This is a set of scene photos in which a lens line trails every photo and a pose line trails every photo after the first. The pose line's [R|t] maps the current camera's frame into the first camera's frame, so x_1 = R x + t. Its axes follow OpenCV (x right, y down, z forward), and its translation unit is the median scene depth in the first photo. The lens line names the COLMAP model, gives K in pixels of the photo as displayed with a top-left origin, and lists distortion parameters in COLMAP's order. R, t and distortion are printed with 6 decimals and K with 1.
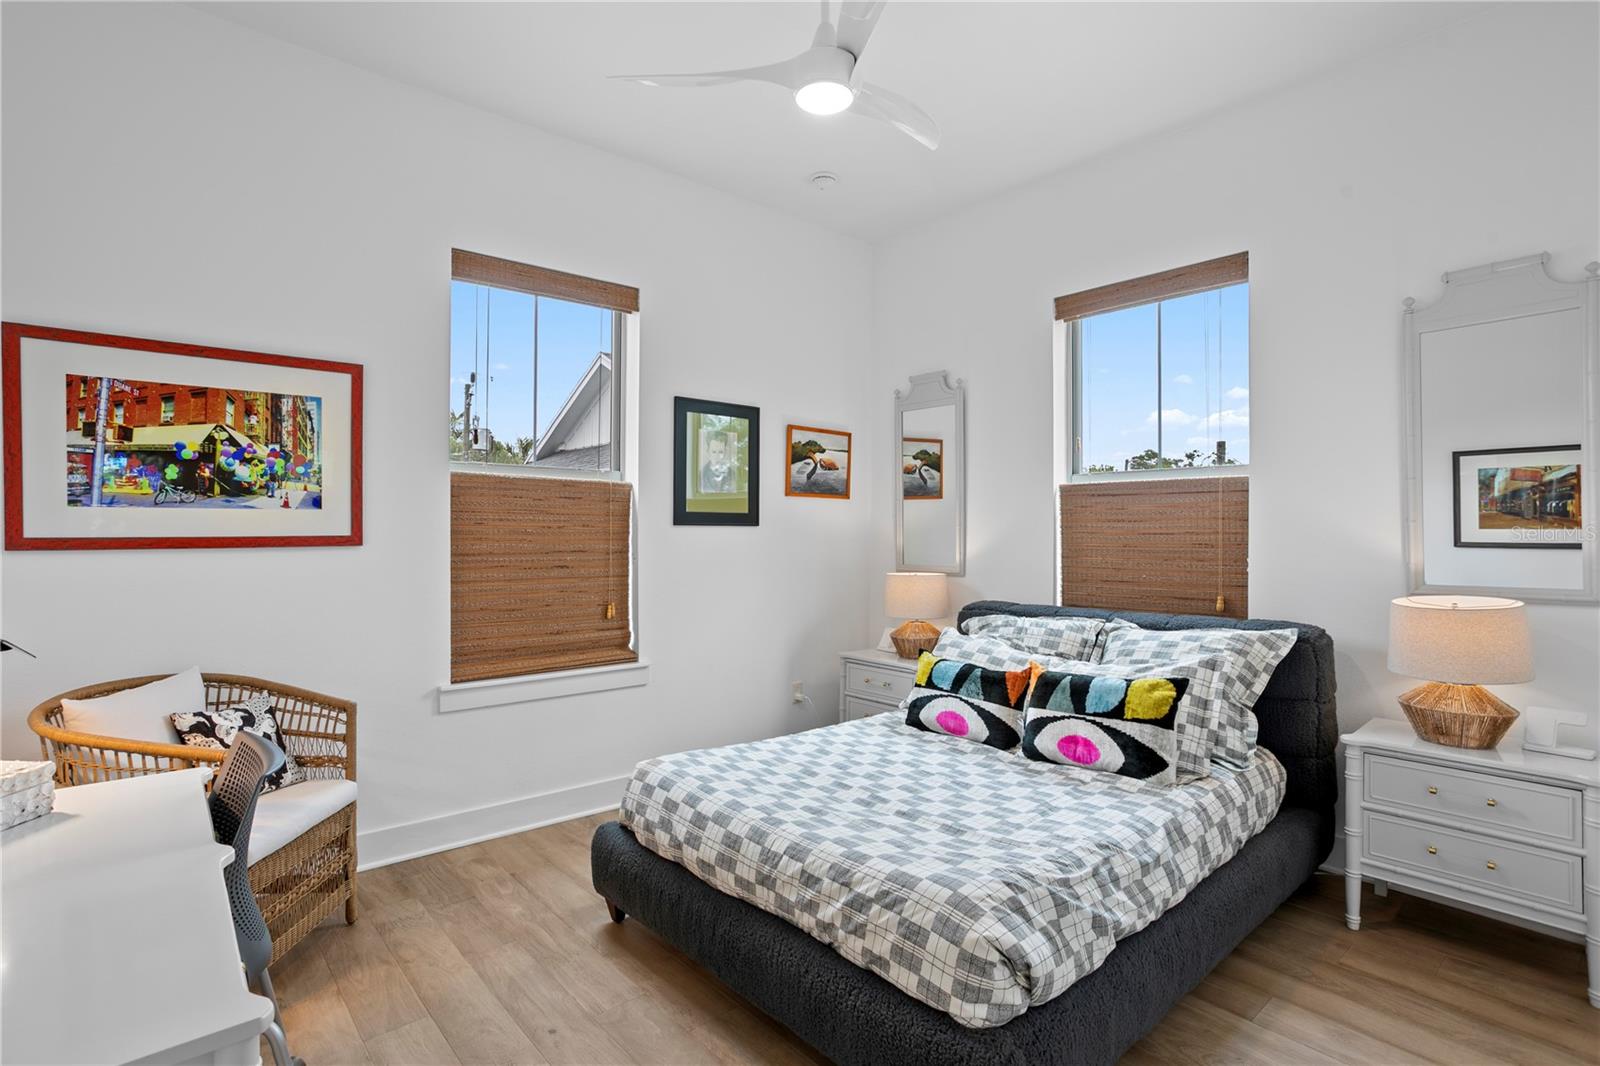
lens RADIAL K [[773.6, 0, 796.9], [0, 773.6, 531.6], [0, 0, 1]] dist [0.001519, 0.001356]
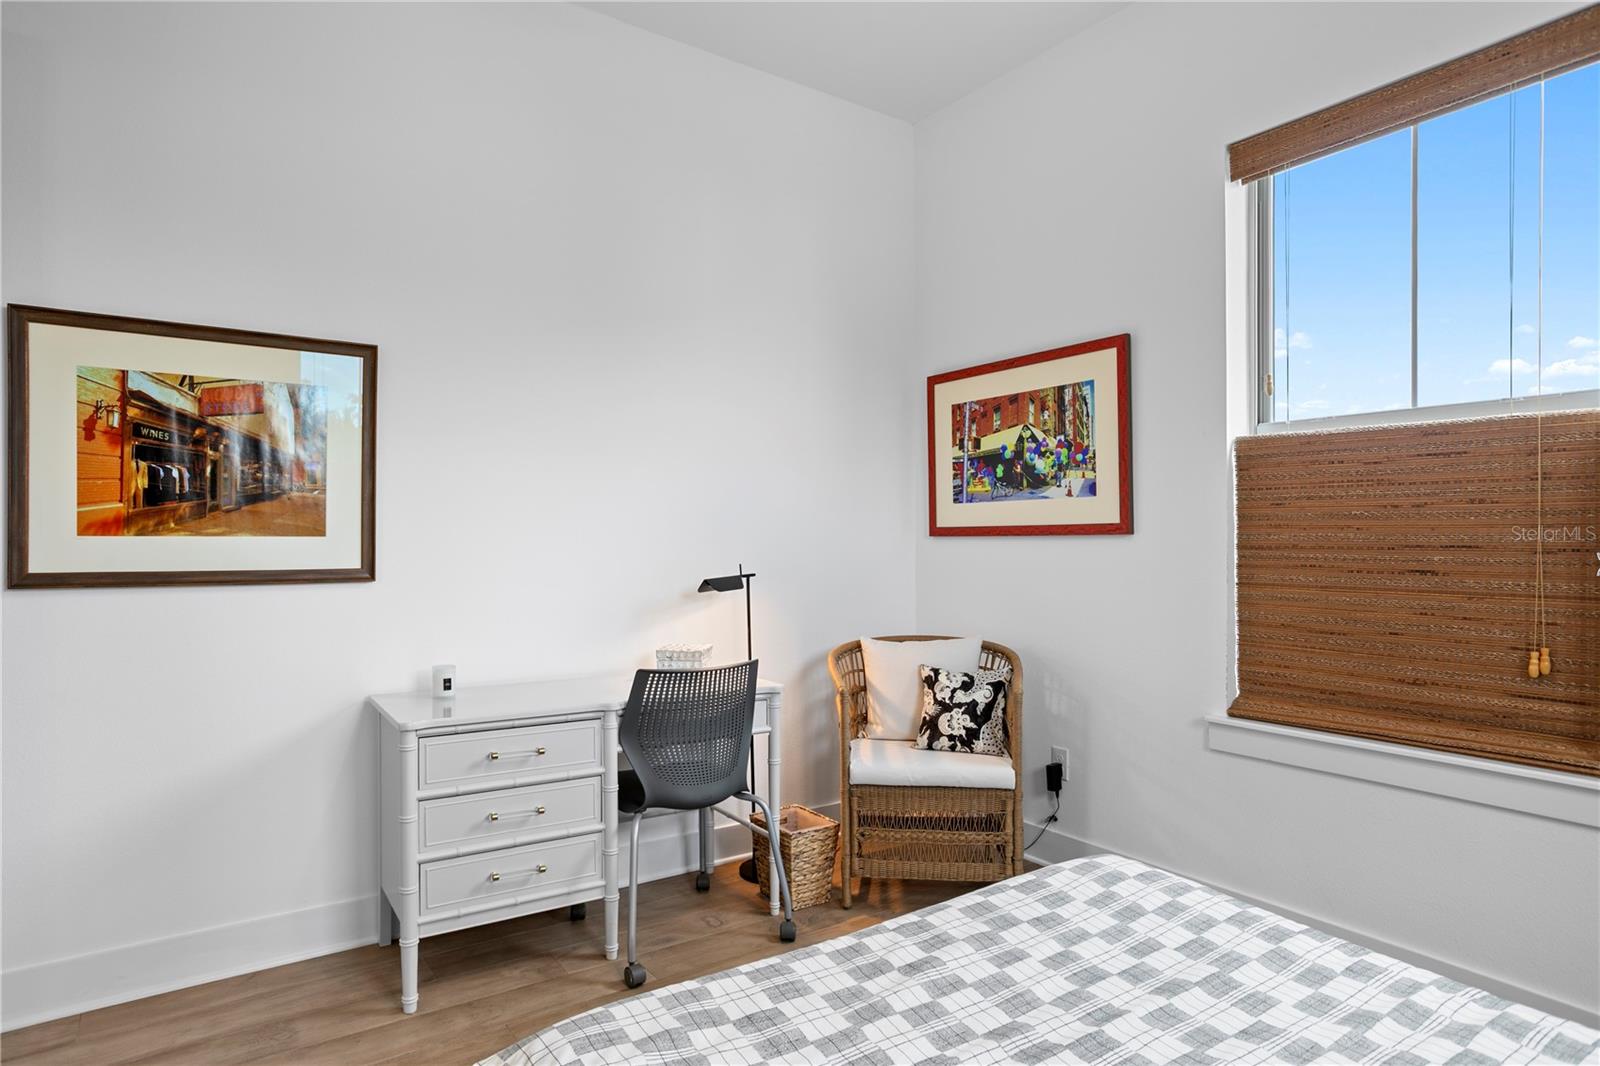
lens RADIAL K [[903.5, 0, 794.2], [0, 903.5, 536.7], [0, 0, 1]] dist [-0.006649, -0.001014]
pose [[-0.093630, 0.000284, -0.995607, 0.560332], [0.004861, 0.999988, -0.000172, 0.020923], [0.995595, -0.004856, -0.093630, 0.769002]]
